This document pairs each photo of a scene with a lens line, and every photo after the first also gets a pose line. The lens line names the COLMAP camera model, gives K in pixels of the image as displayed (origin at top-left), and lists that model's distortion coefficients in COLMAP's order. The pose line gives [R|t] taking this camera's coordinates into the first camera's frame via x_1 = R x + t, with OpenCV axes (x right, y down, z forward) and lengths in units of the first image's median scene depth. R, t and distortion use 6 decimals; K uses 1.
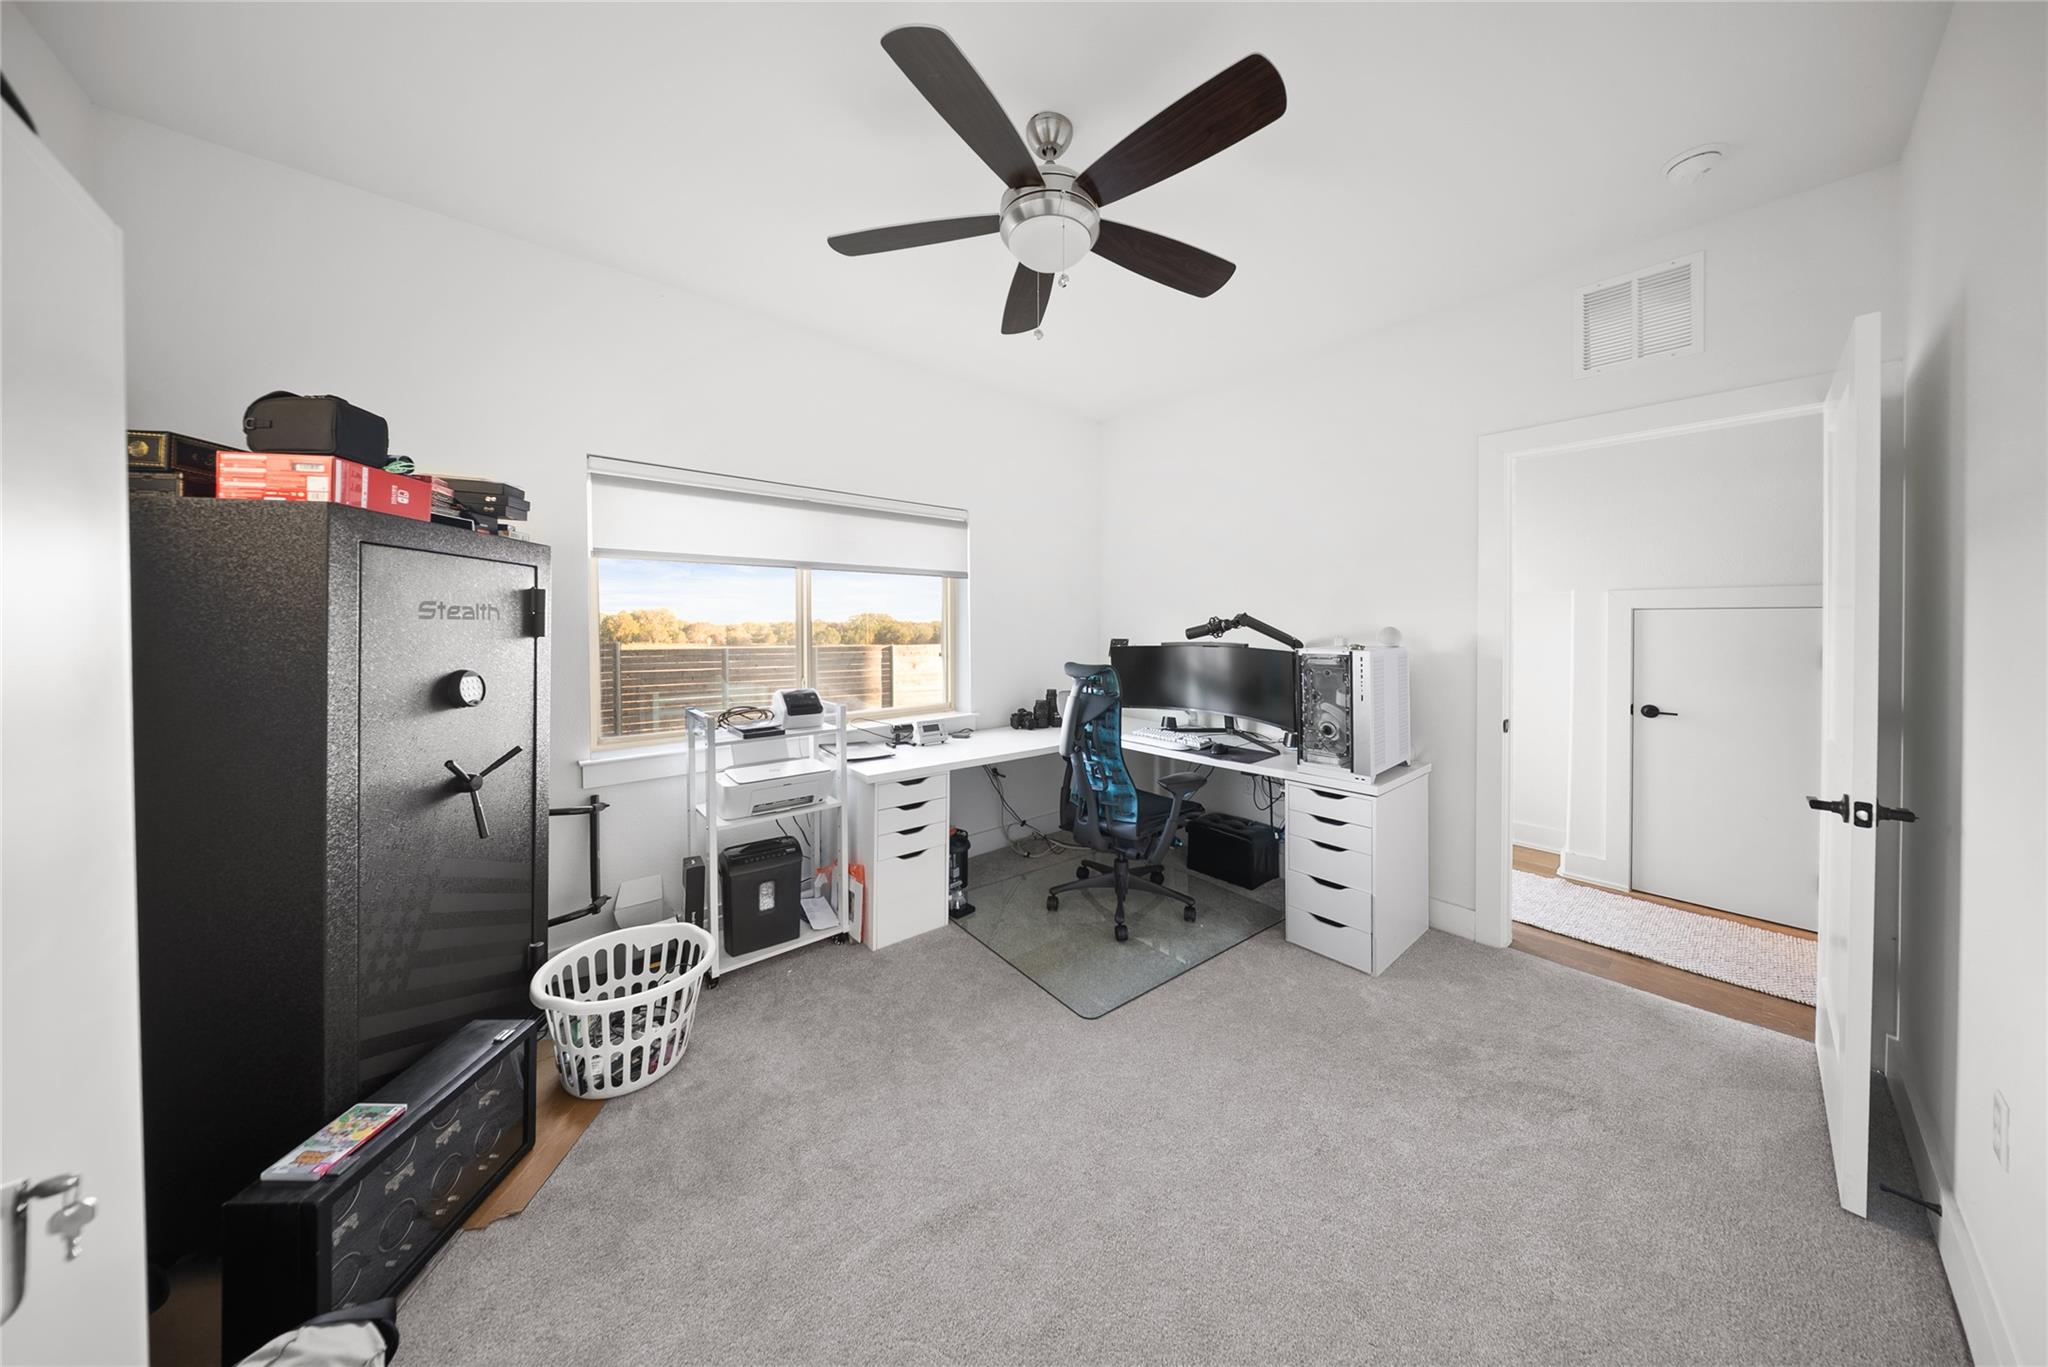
lens RADIAL K [[615.4, 0, 1023.0], [0, 615.4, 622.6], [0, 0, 1]] dist [0.000080, -0.000008]
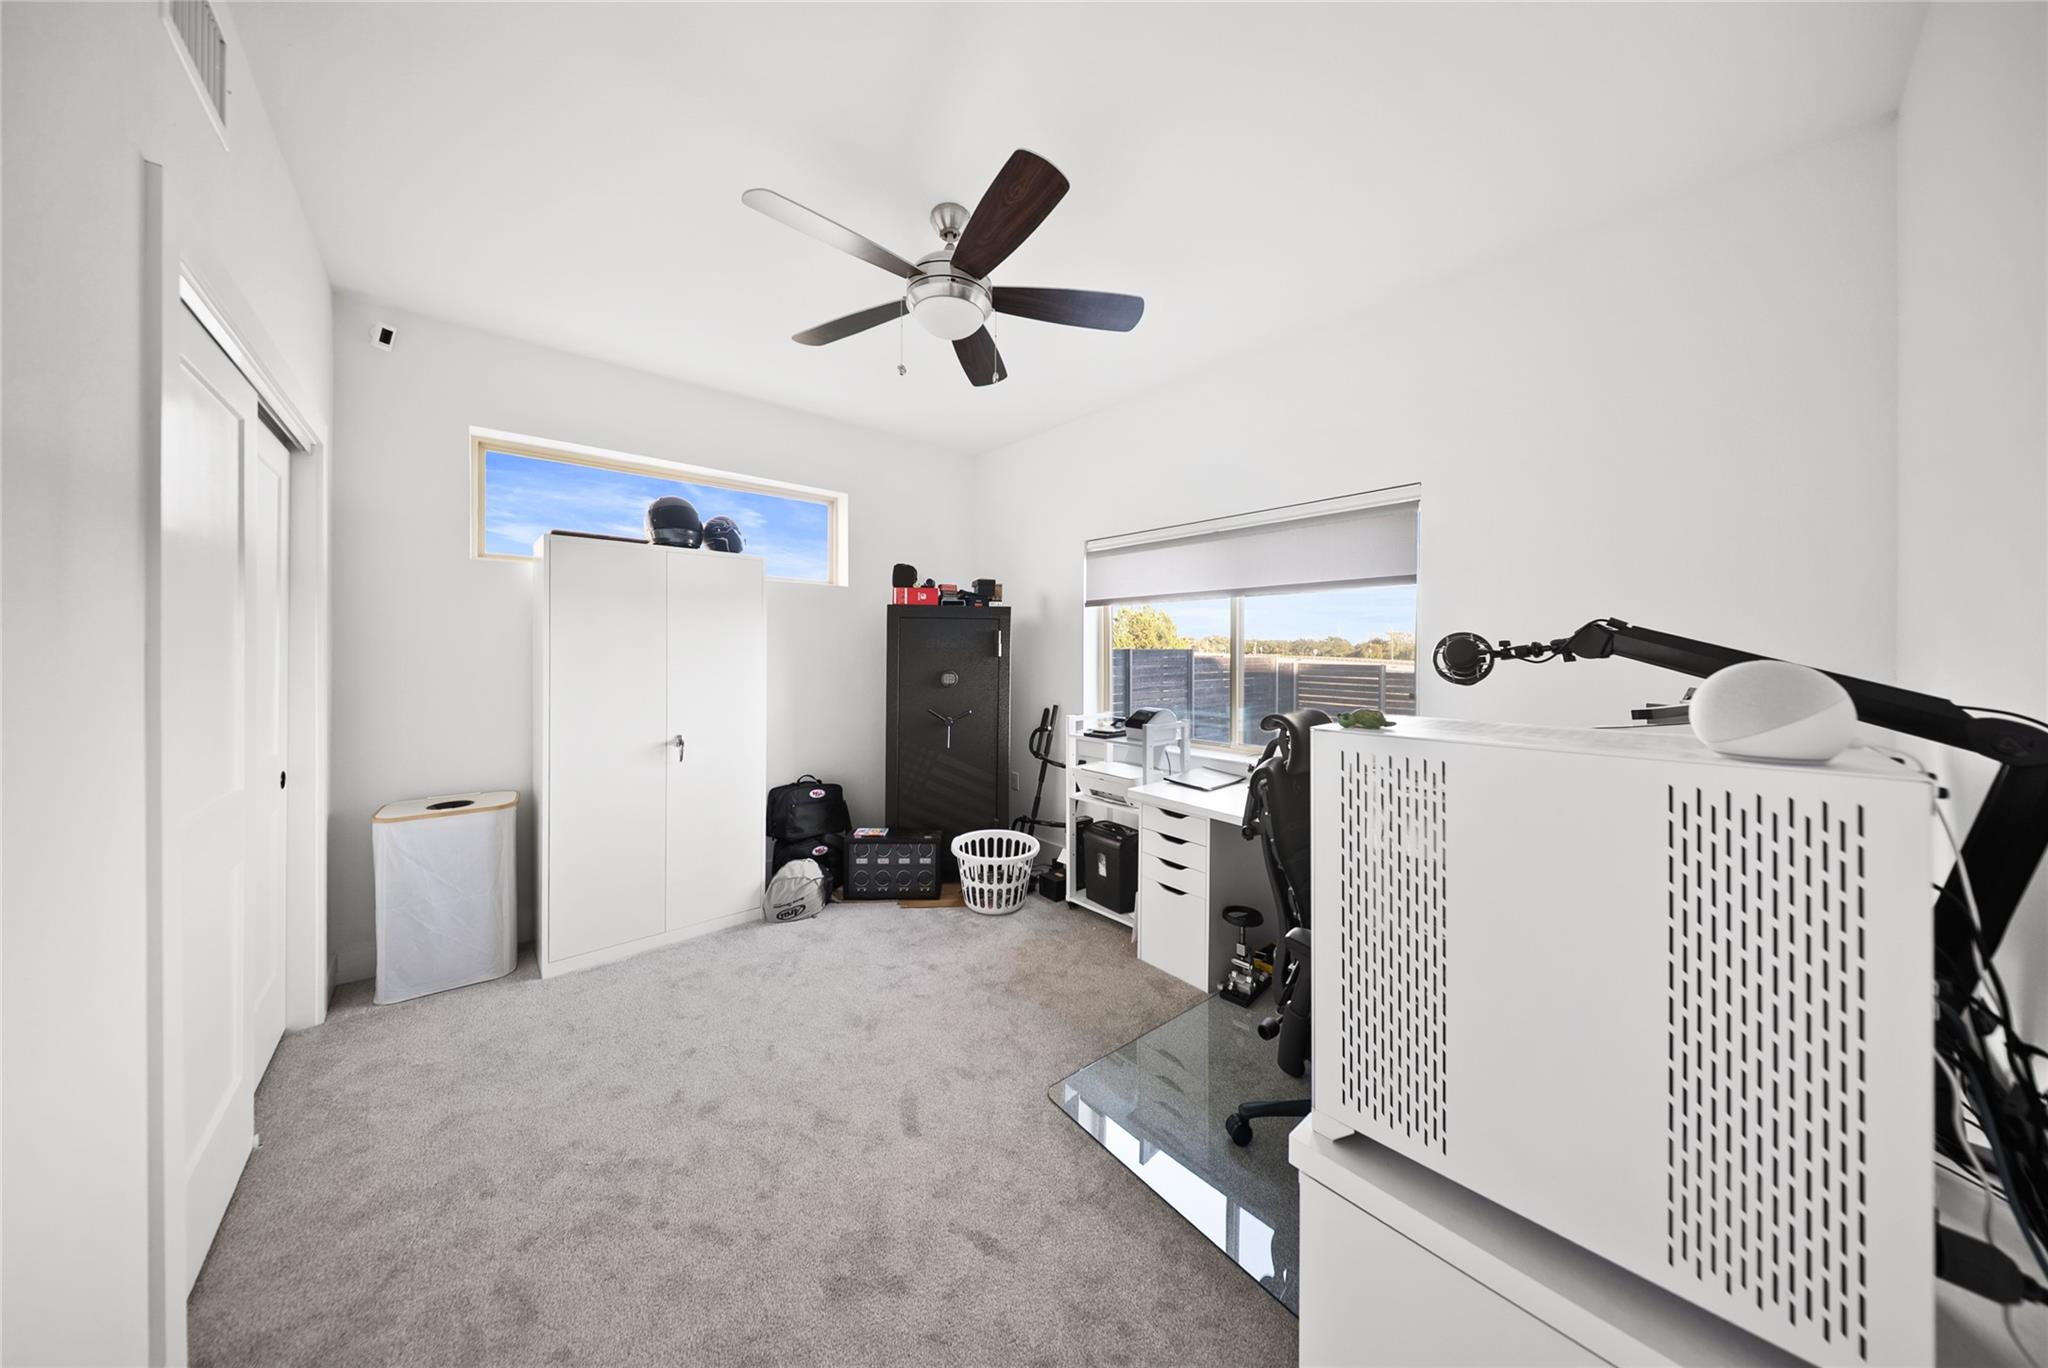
lens RADIAL K [[644.6, 0, 1023.1], [0, 644.6, 648.8], [0, 0, 1]] dist [-0.000030, -0.000003]
pose [[-0.001942, -0.002164, -0.999996, 1.083447], [-0.003607, 0.999991, -0.002157, 0.003792], [0.999992, 0.003603, -0.001950, 0.998073]]
